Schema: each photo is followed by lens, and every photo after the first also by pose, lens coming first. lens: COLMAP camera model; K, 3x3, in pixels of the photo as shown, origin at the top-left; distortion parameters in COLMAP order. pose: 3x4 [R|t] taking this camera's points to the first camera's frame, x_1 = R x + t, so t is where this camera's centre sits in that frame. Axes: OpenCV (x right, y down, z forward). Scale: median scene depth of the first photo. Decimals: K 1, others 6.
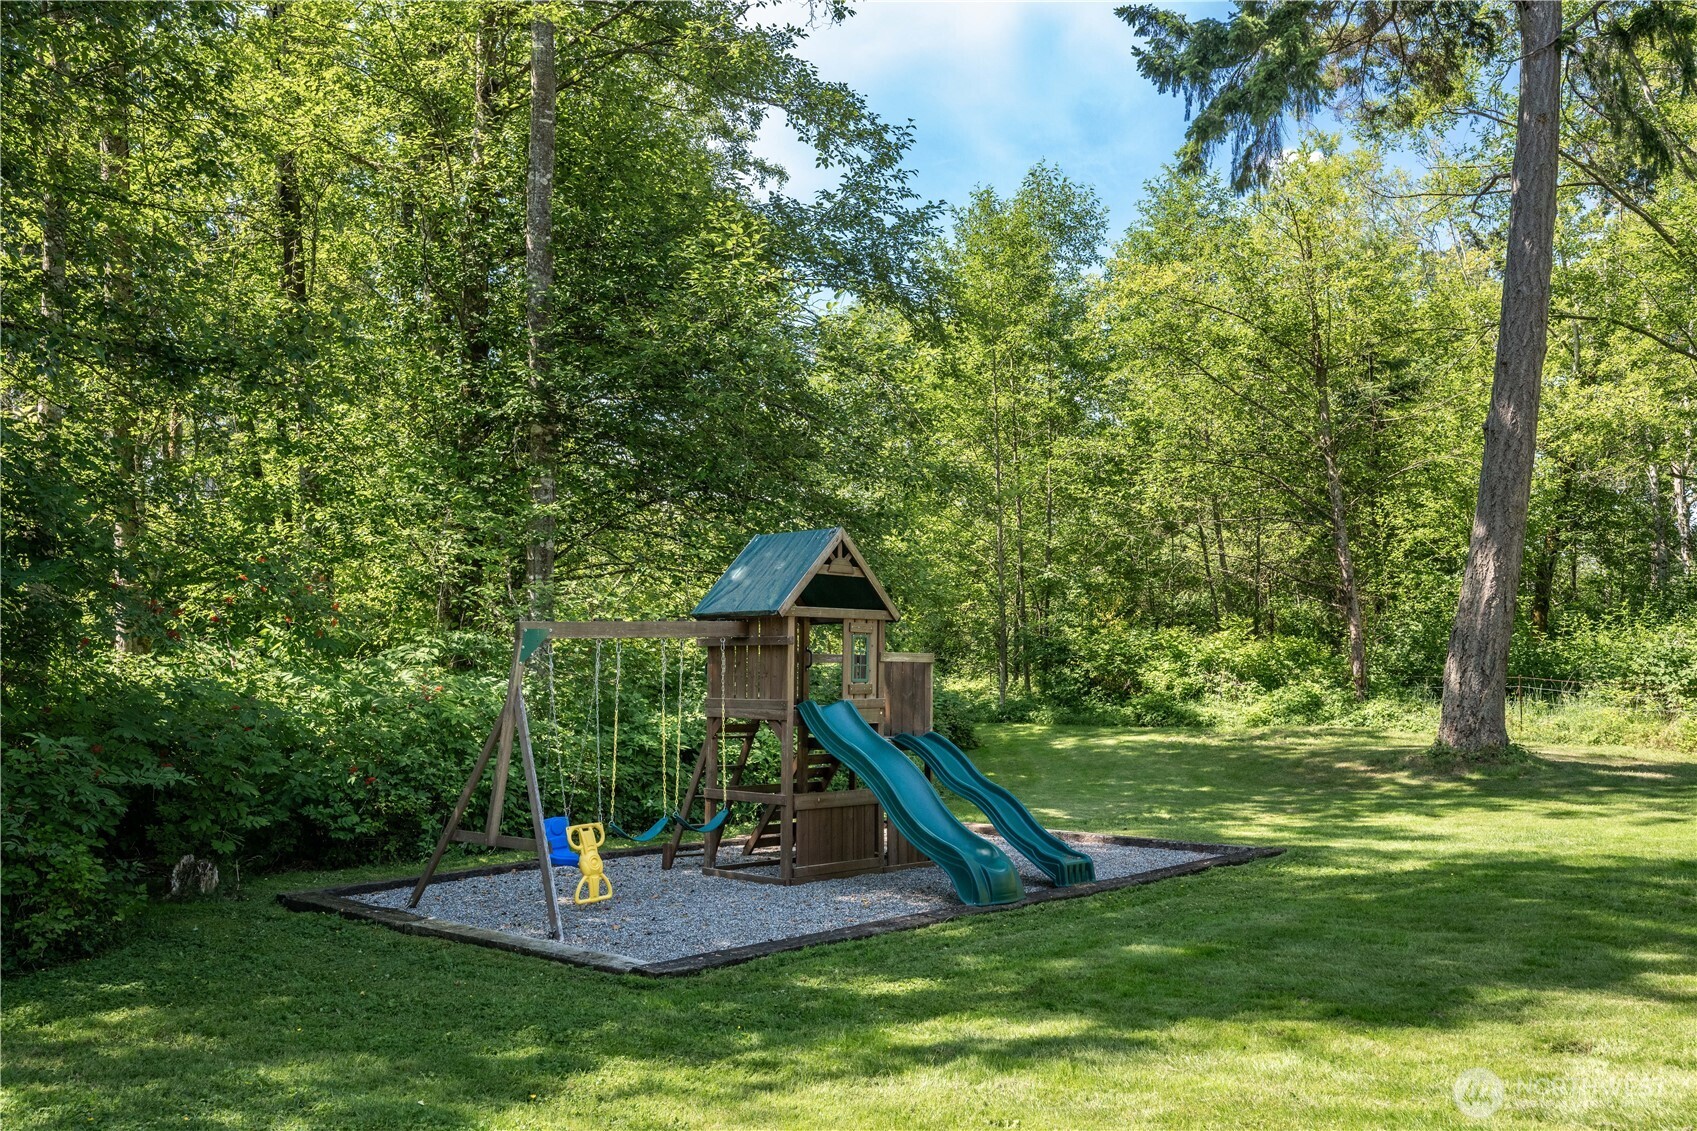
lens RADIAL K [[1443.7, 0, 848.5], [0, 1443.7, 565.5], [0, 0, 1]] dist [-0.097479, -0.001320]
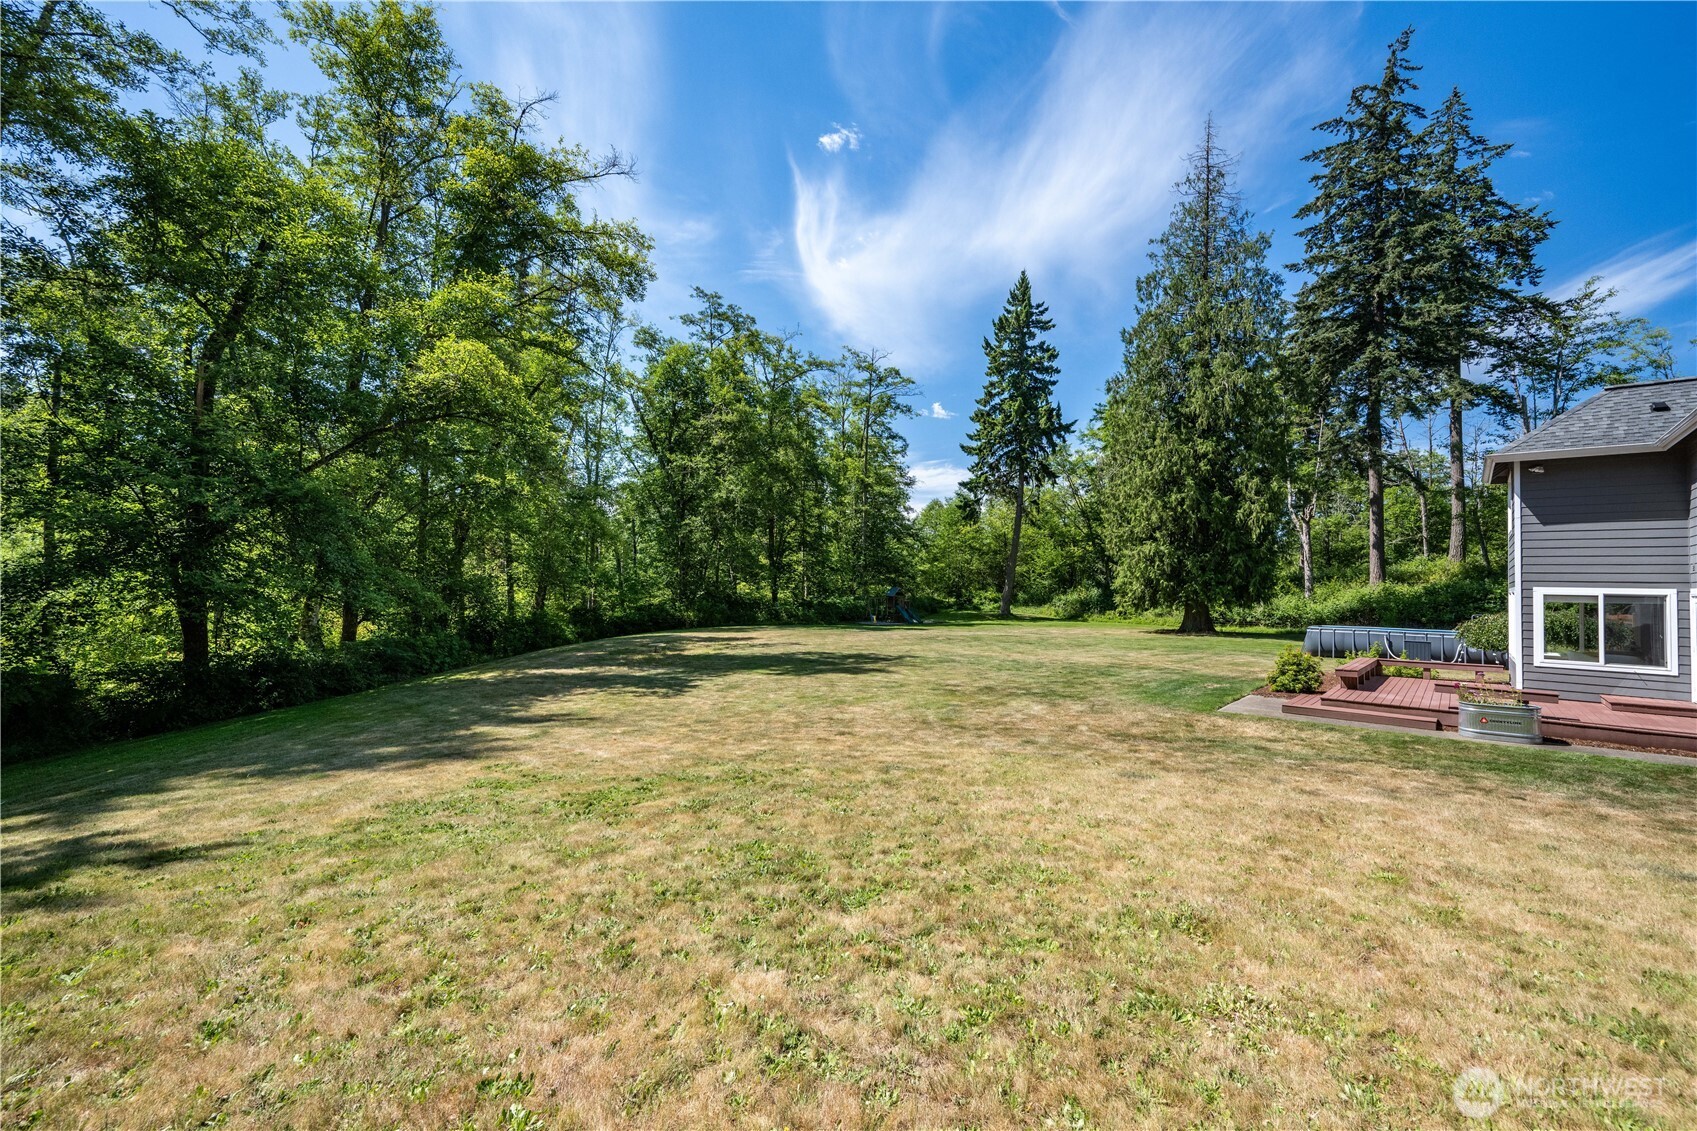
lens RADIAL K [[685.9, 0, 848.5], [0, 685.9, 565.5], [0, 0, 1]] dist [0.000592, 0.000070]
pose [[0.987578, -0.001730, -0.157121, 0.149769], [0.009544, 0.998754, 0.048990, -0.179066], [0.156841, -0.049881, 0.986363, -1.556240]]
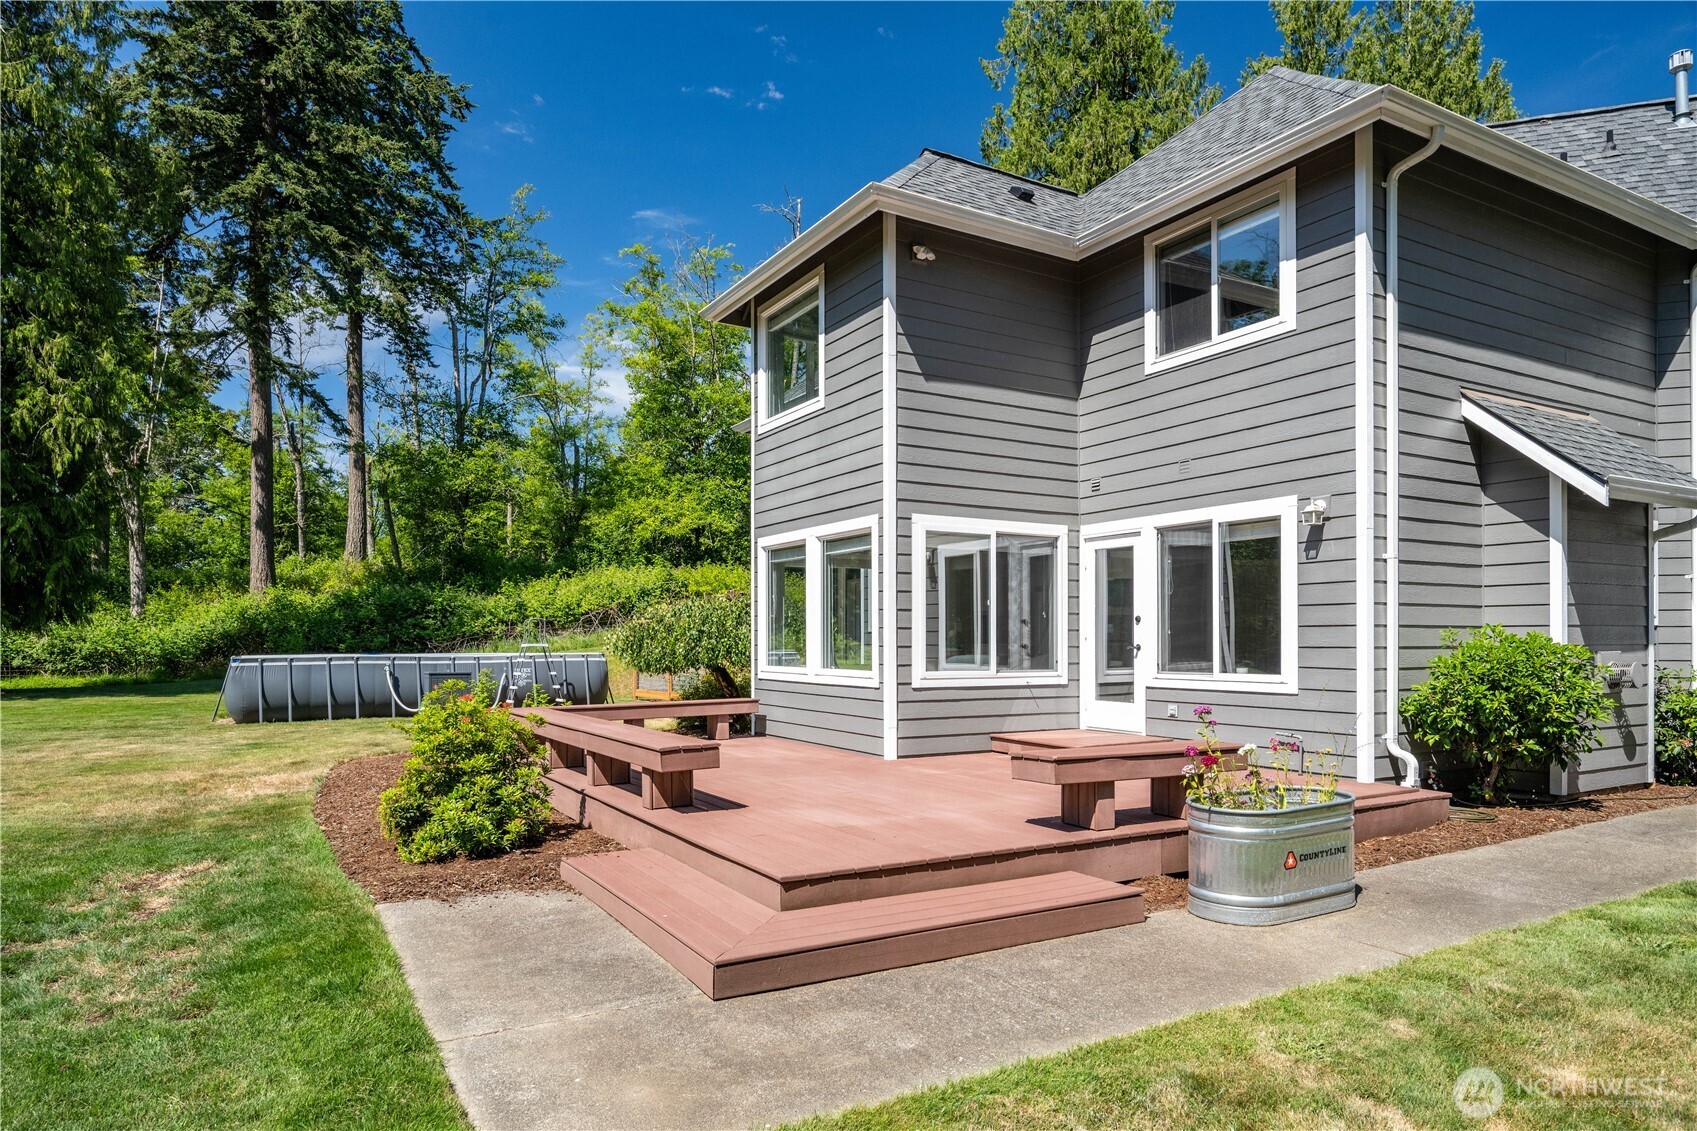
lens RADIAL K [[1006.2, 0, 828.6], [0, 1006.2, 639.0], [0, 0, 1]] dist [-0.002184, -0.000844]
pose [[0.463184, -0.018617, 0.886067, 0.255644], [-0.066080, 0.996271, 0.055475, -0.110811], [-0.883795, -0.084246, 0.460227, -1.124433]]
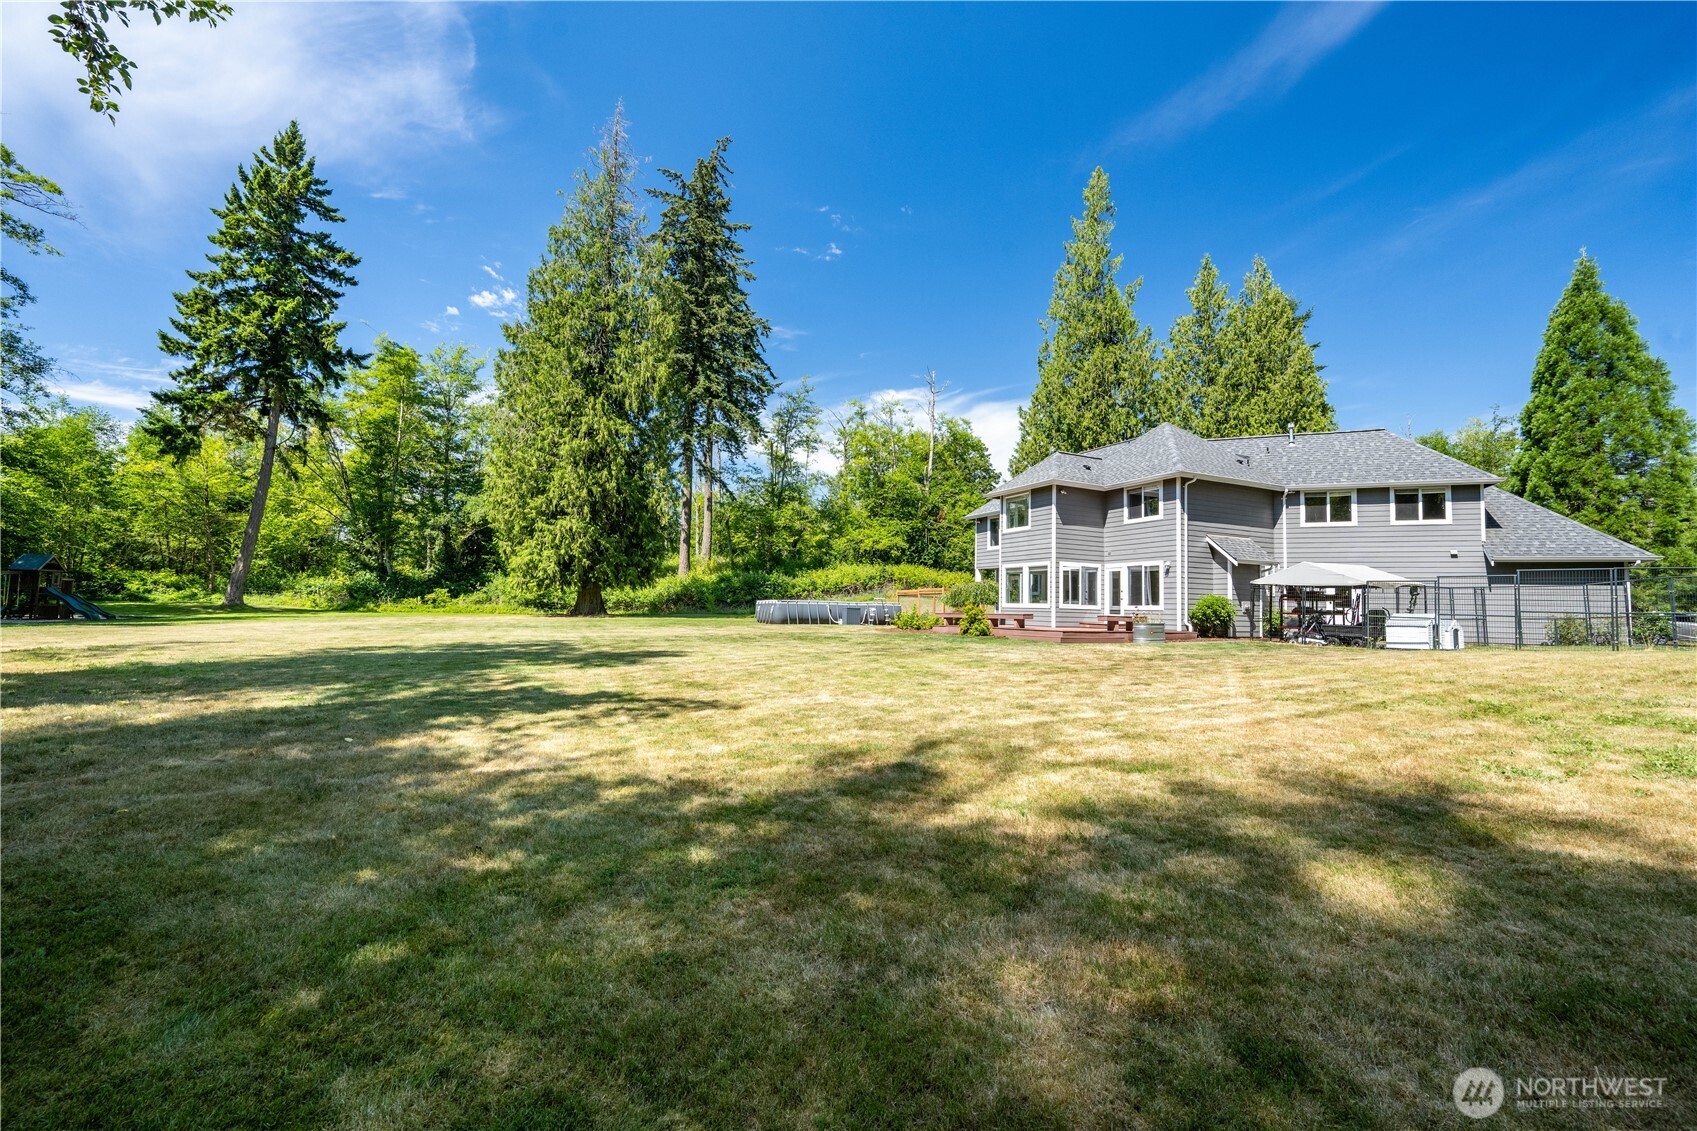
lens RADIAL K [[685.9, 0, 848.5], [0, 685.9, 565.5], [0, 0, 1]] dist [0.000592, 0.000070]
pose [[0.523924, 0.046477, 0.850496, -0.265476], [-0.085737, 0.996316, -0.001630, -0.106920], [-0.847439, -0.072065, 0.525979, -1.212097]]
